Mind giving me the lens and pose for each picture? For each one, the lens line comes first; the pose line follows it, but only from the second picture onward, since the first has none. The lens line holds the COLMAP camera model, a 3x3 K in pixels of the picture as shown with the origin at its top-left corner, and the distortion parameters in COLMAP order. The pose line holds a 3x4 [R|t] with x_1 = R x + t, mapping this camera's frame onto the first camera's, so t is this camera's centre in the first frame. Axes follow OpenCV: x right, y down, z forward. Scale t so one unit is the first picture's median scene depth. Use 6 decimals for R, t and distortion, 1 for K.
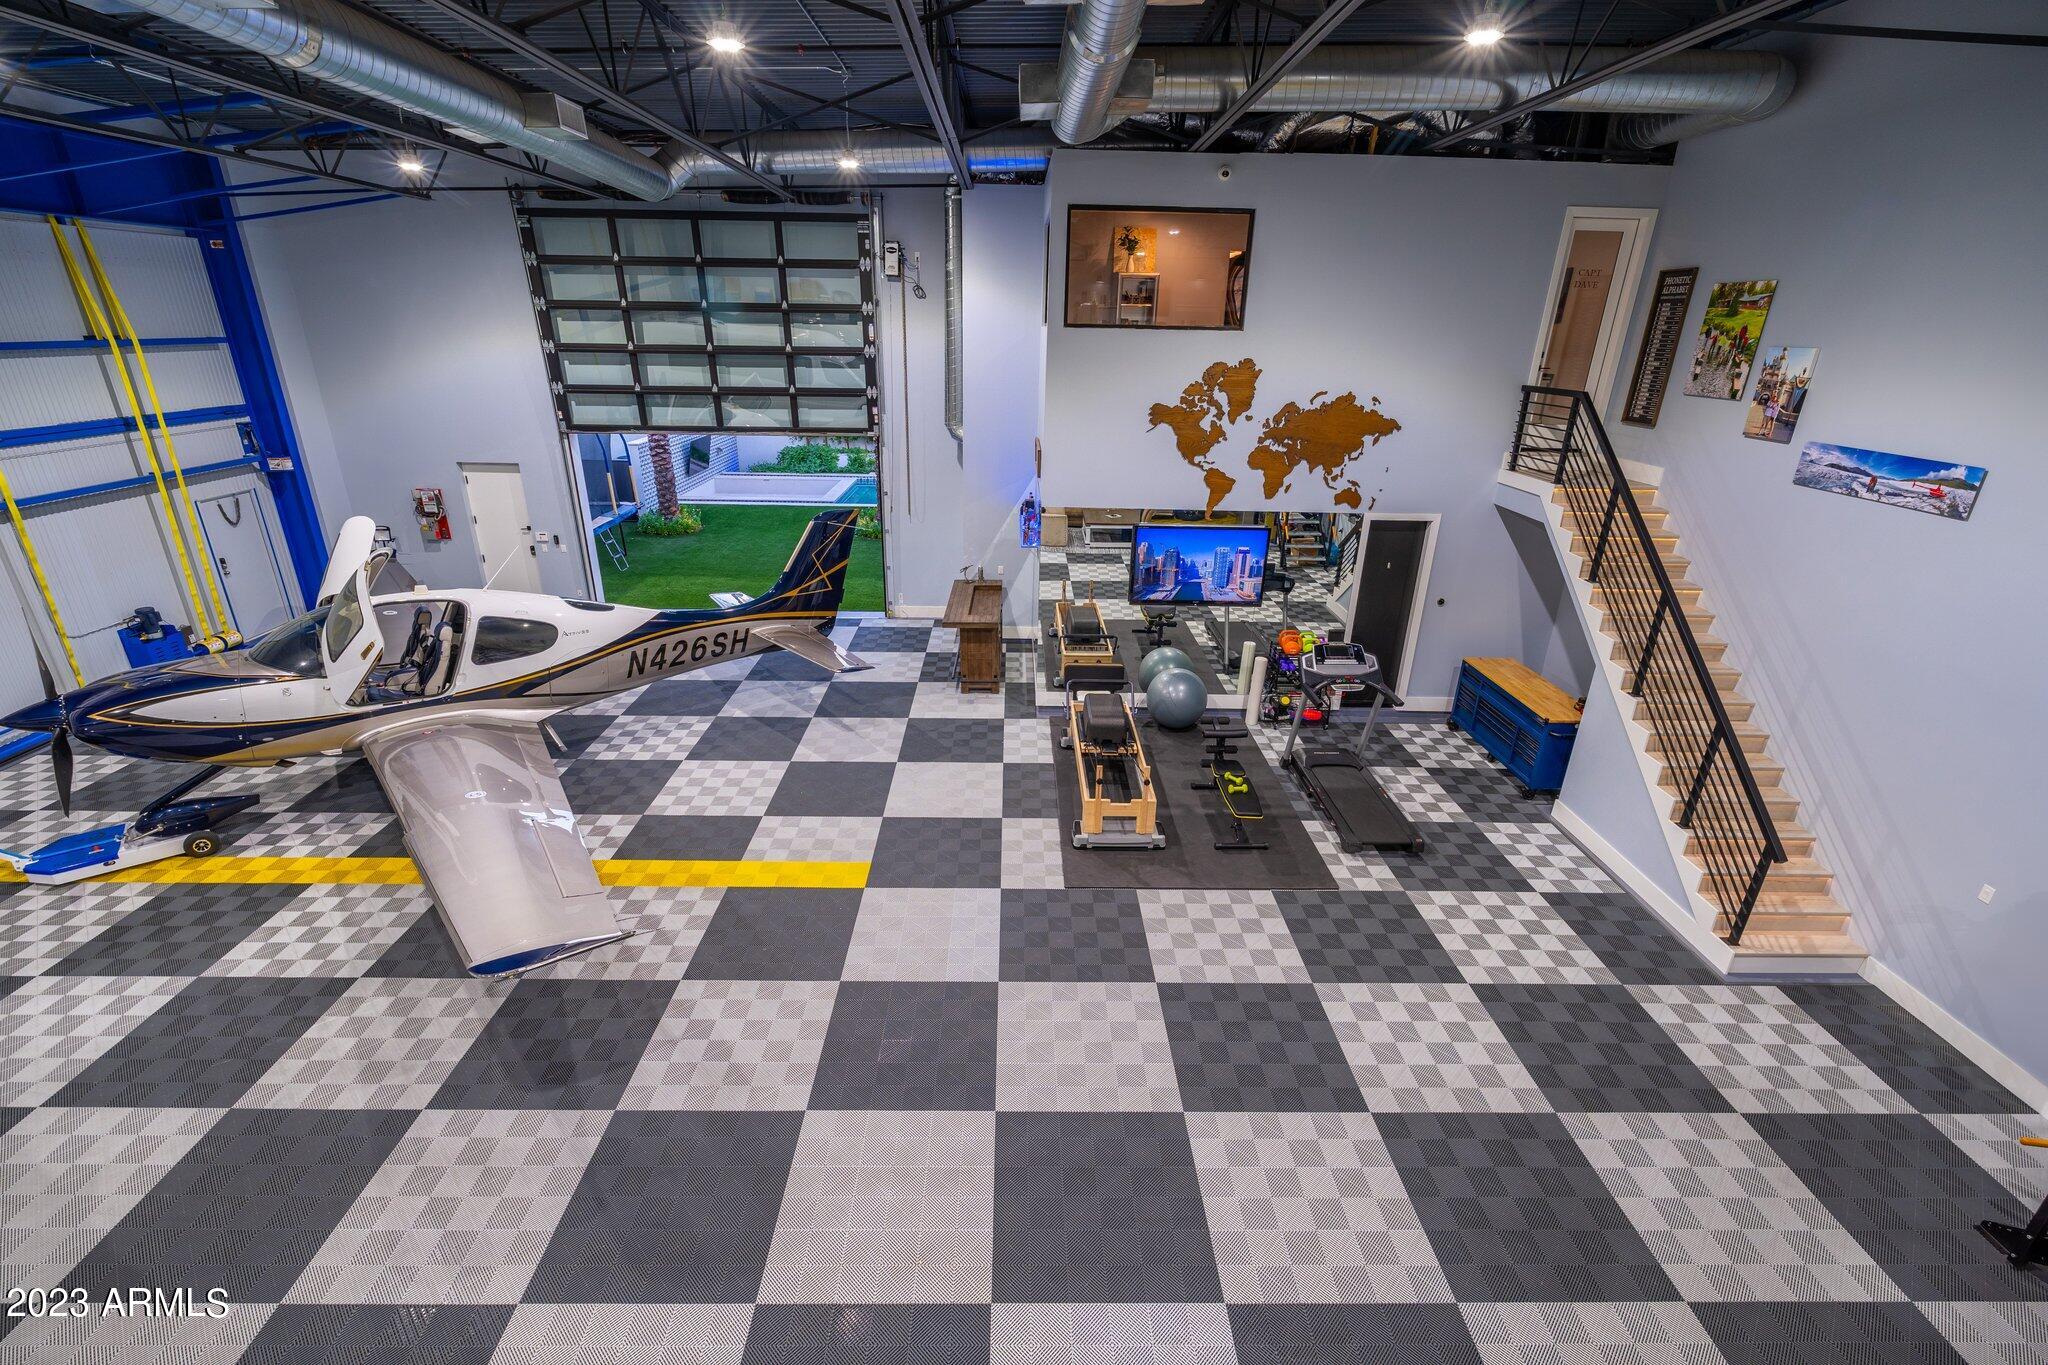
lens RADIAL K [[894.5, 0, 1021.0], [0, 894.5, 687.3], [0, 0, 1]] dist [-0.004925, -0.000493]
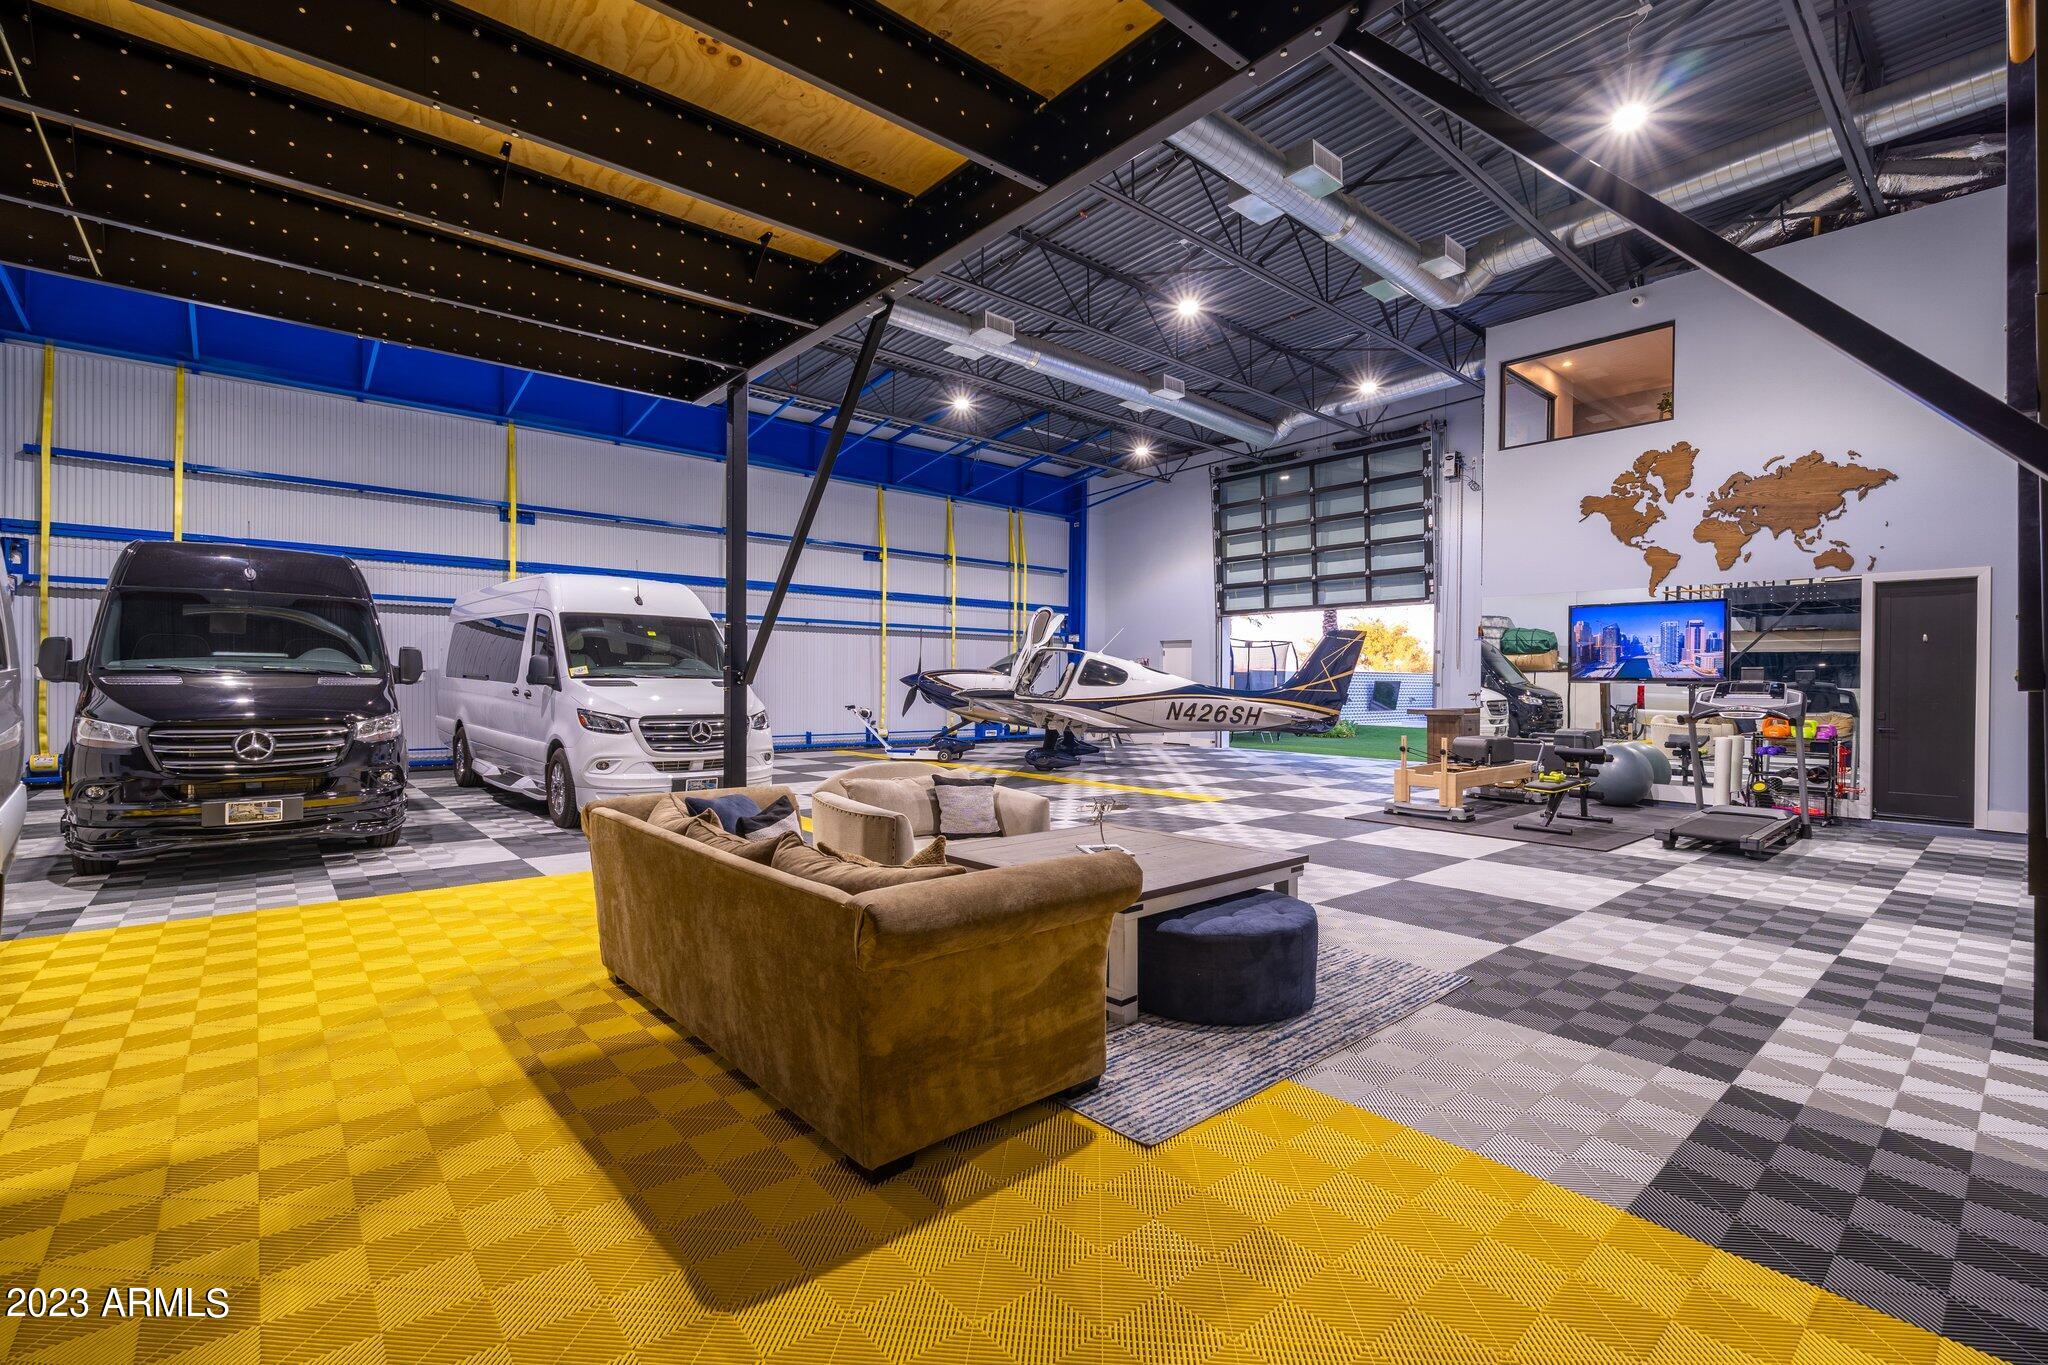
lens RADIAL K [[894.5, 0, 1021.0], [0, 894.5, 687.3], [0, 0, 1]] dist [-0.004925, -0.000493]
pose [[0.641475, -0.006806, -0.767113, 0.526824], [-0.291650, 0.922714, -0.252070, 0.372655], [0.709542, 0.385426, 0.589913, -0.065403]]
